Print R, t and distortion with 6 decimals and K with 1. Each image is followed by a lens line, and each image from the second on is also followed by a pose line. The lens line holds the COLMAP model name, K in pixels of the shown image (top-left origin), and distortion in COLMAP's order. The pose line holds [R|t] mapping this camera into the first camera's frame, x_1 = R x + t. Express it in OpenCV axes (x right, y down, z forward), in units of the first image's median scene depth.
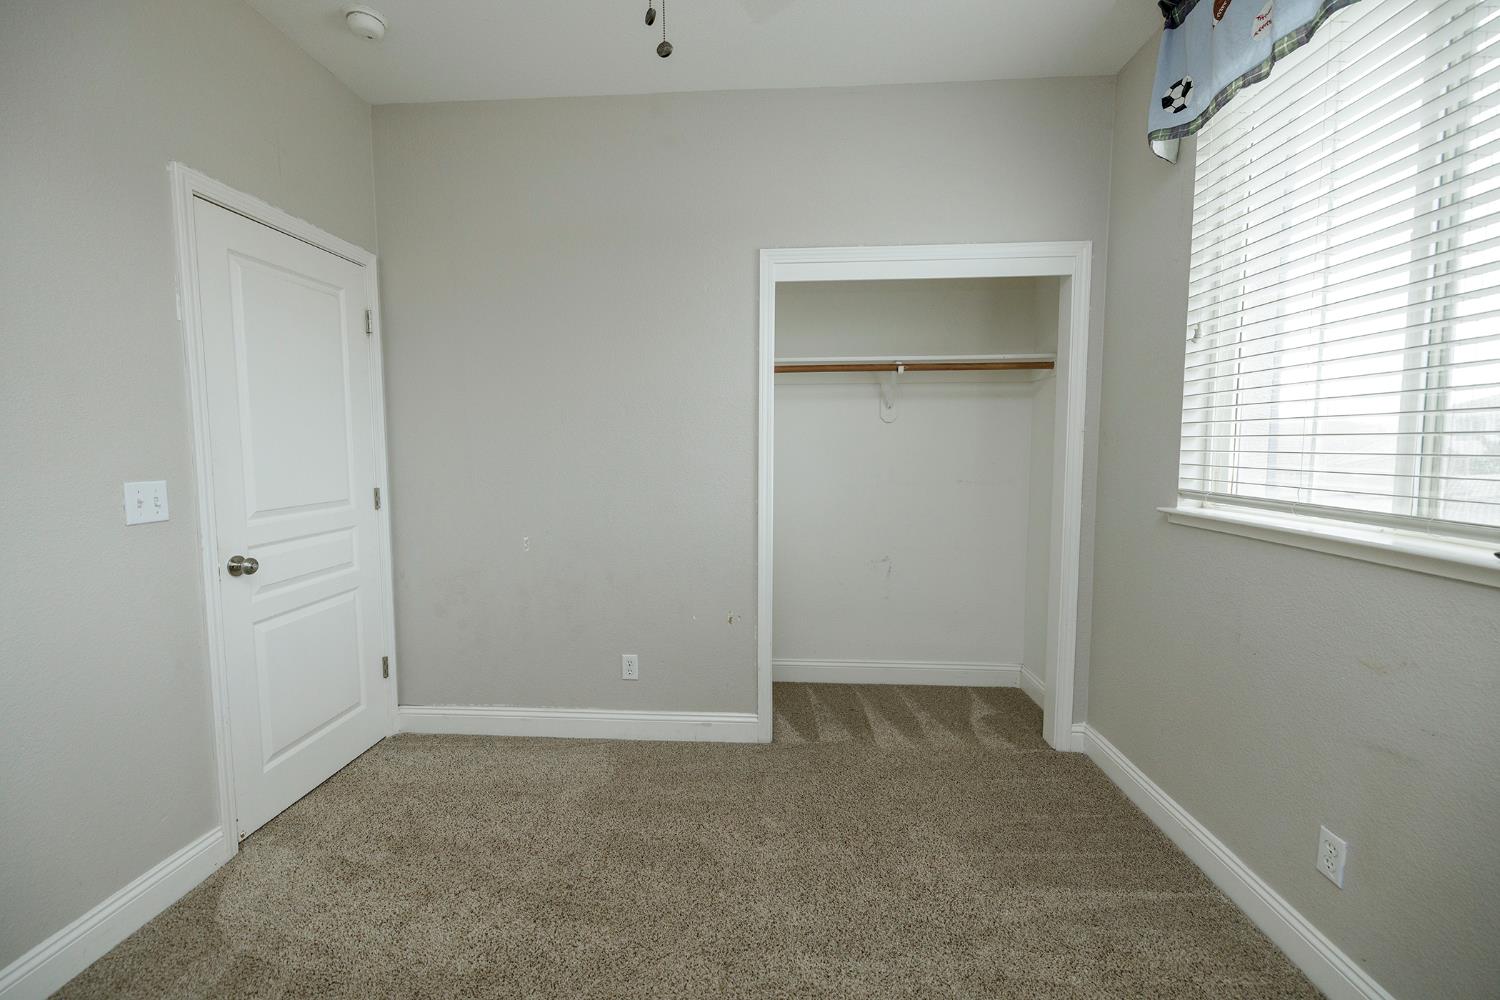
lens RADIAL K [[629.6, 0, 758.0], [0, 629.6, 495.8], [0, 0, 1]] dist [0.000940, -0.000393]
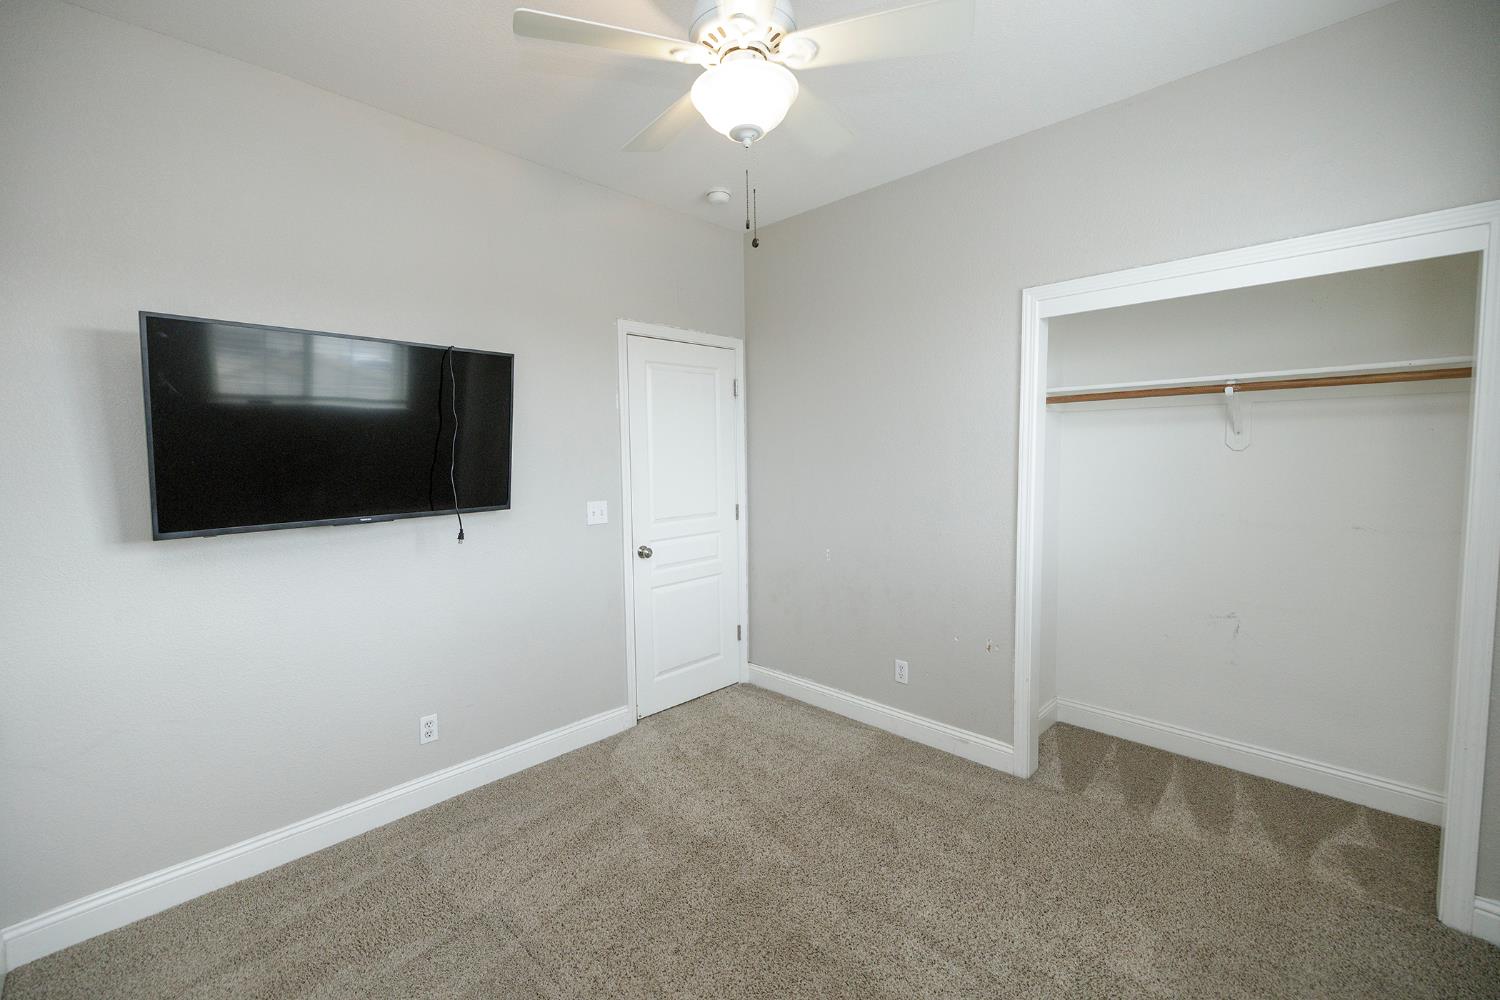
lens RADIAL K [[629.6, 0, 742.3], [0, 629.6, 496.1], [0, 0, 1]] dist [0.000940, -0.000393]
pose [[0.752977, 0.039677, -0.656849, 0.347775], [-0.043277, 0.999005, 0.010735, -0.049613], [0.656622, 0.020344, 0.753945, -0.058927]]
